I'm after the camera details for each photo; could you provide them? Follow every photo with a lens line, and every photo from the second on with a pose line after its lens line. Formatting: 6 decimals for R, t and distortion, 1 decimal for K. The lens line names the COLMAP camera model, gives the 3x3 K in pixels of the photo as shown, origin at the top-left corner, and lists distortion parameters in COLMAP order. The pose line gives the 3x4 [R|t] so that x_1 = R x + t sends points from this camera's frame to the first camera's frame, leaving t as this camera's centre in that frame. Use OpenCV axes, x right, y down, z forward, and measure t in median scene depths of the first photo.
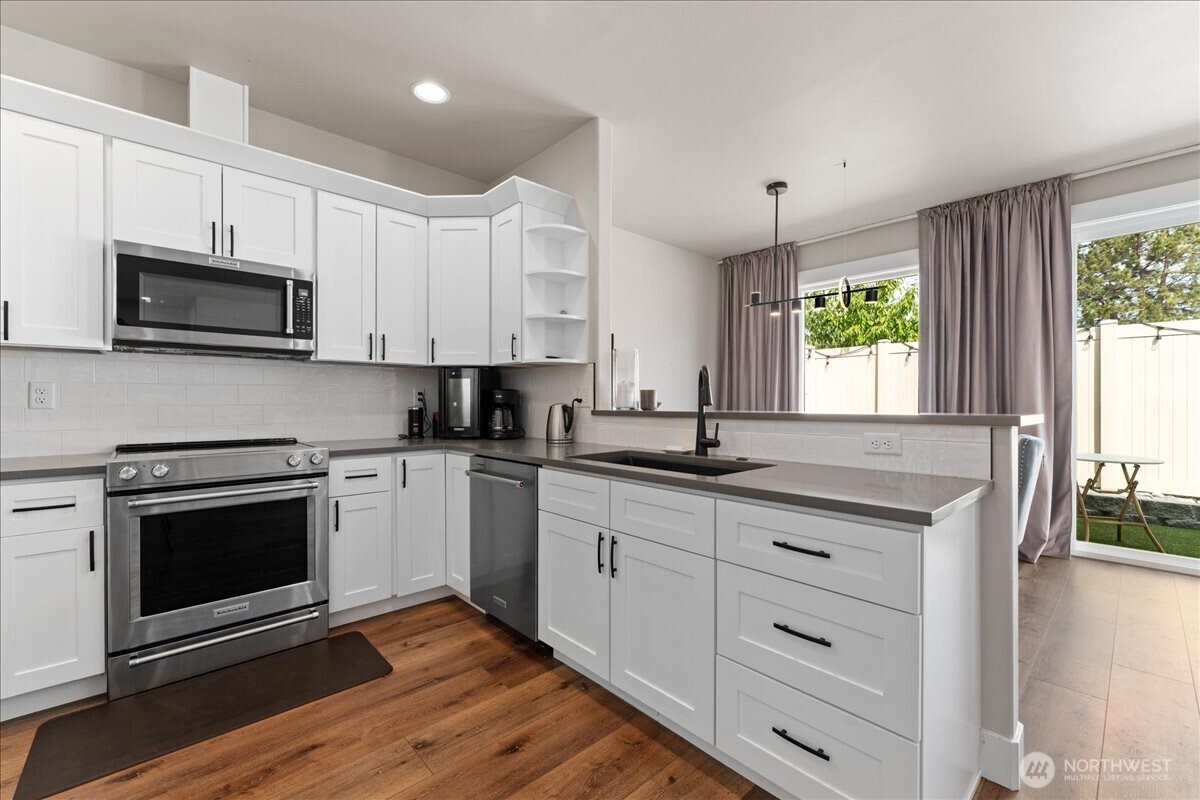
lens RADIAL K [[501.4, 0, 600.0], [0, 501.4, 400.0], [0, 0, 1]] dist [-0.000653, -0.000127]
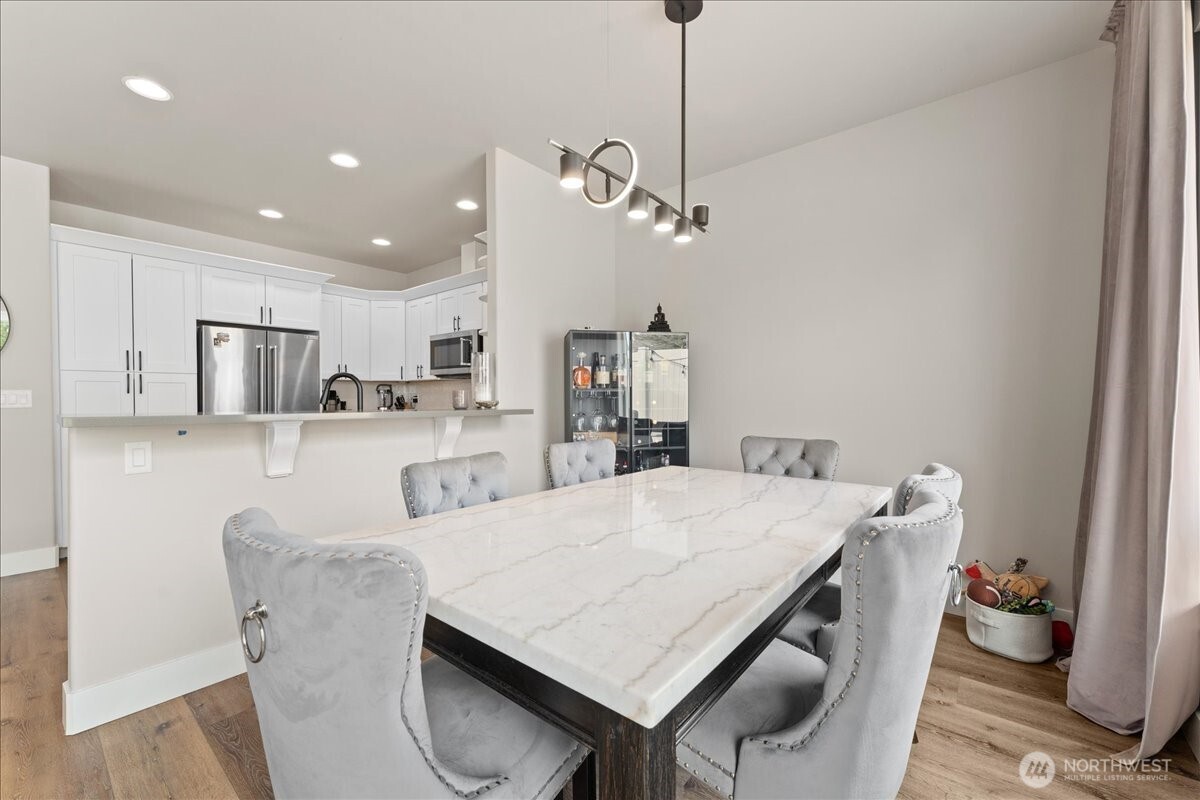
lens RADIAL K [[483.8, 0, 600.0], [0, 483.8, 400.0], [0, 0, 1]] dist [0.000638, 0.000207]
pose [[0.133261, 0.001216, -0.991080, 1.315851], [0.003153, 0.999994, 0.001651, -0.000273], [0.991076, -0.003345, 0.133256, 1.297255]]
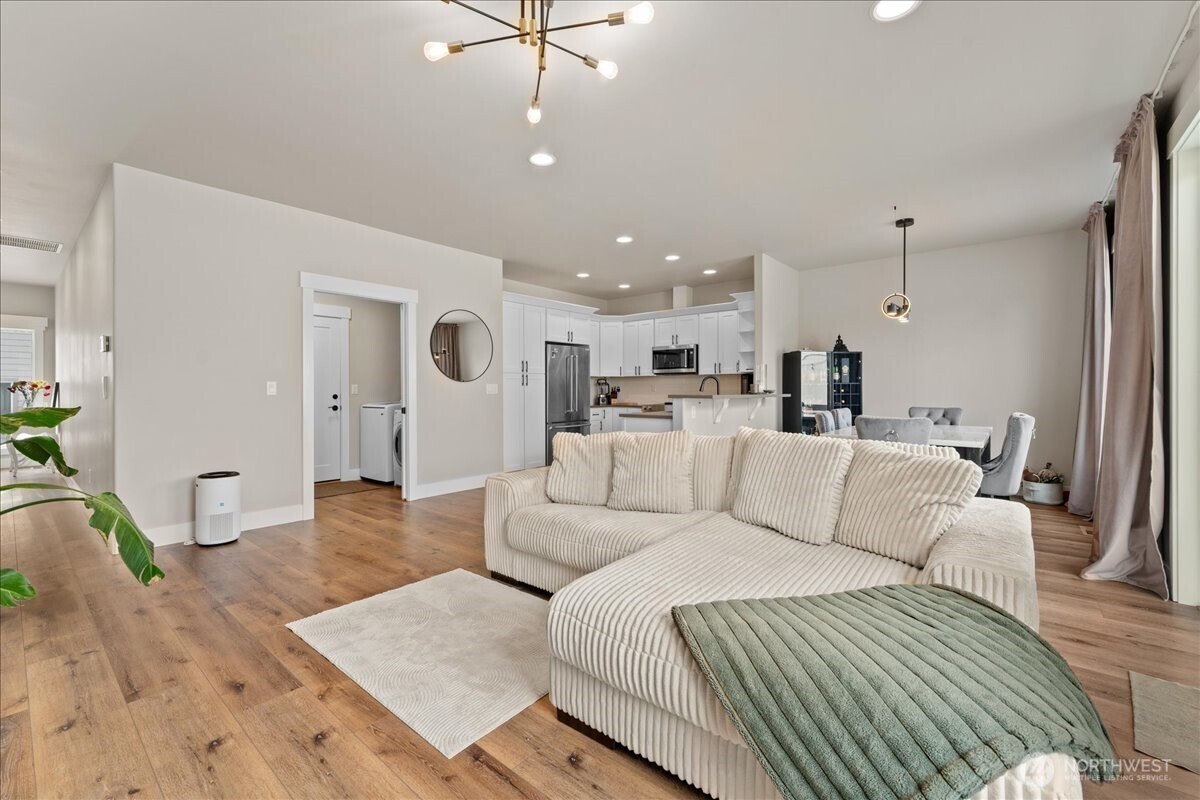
lens RADIAL K [[493.4, 0, 599.1], [0, 493.4, 387.4], [0, 0, 1]] dist [0.001079, 0.000225]
pose [[0.129570, -0.004695, -0.991559, 2.302878], [0.004169, 0.999983, -0.004190, -0.000829], [0.991561, -0.003591, 0.129588, 0.096848]]
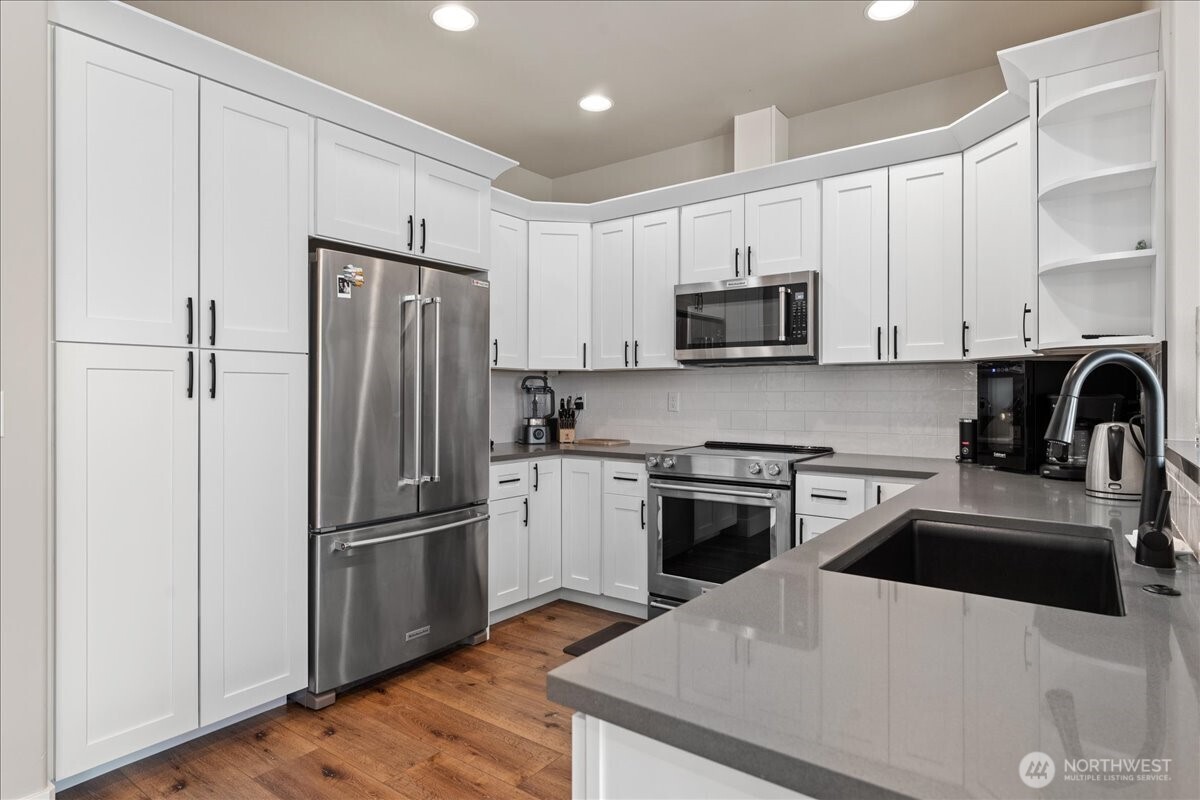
lens RADIAL K [[655.6, 0, 602.5], [0, 655.6, 389.2], [0, 0, 1]] dist [0.001772, 0.000476]
pose [[0.191191, -0.008063, -0.981520, 0.591130], [0.000414, 0.999967, -0.008134, -0.027170], [0.981553, 0.001149, 0.191188, 0.411675]]
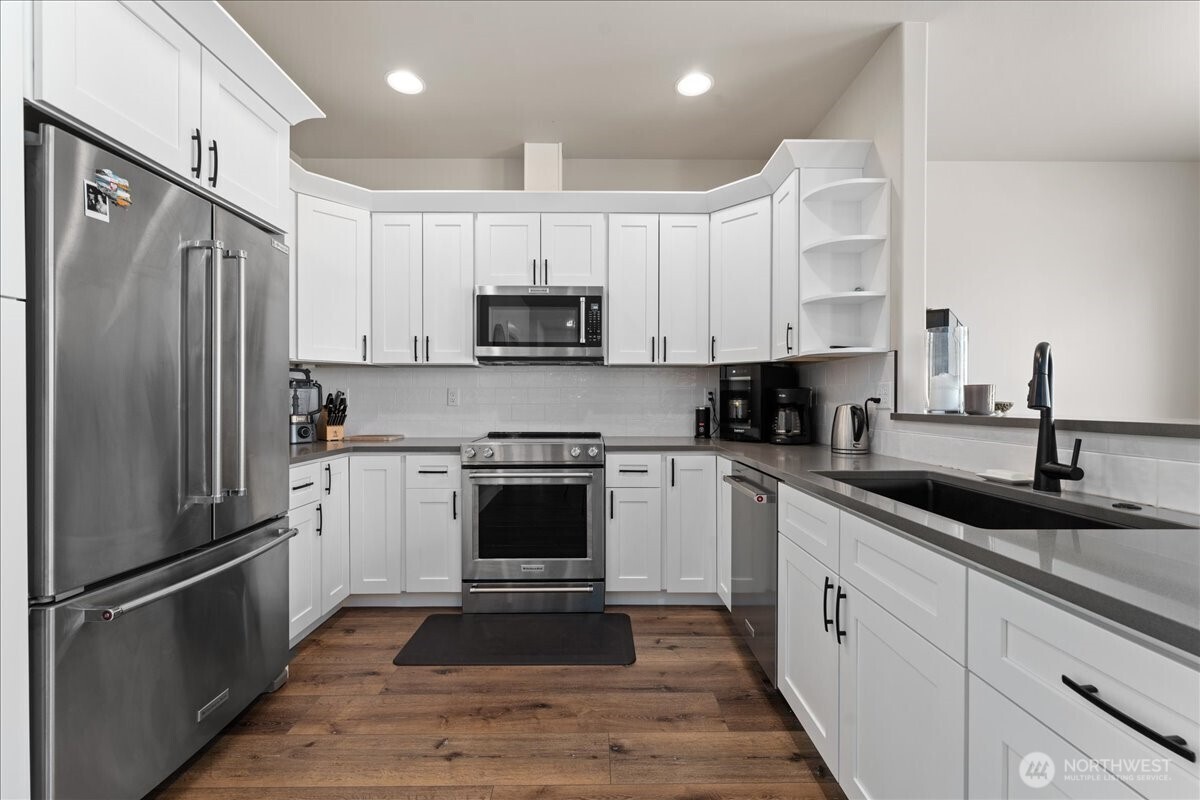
lens RADIAL K [[495.8, 0, 598.9], [0, 495.8, 401.8], [0, 0, 1]] dist [-0.000461, -0.000084]
pose [[0.741904, 0.002107, -0.670503, 0.185762], [0.001002, 0.999990, 0.004251, -0.000371], [0.670505, -0.003825, 0.741895, 0.171610]]
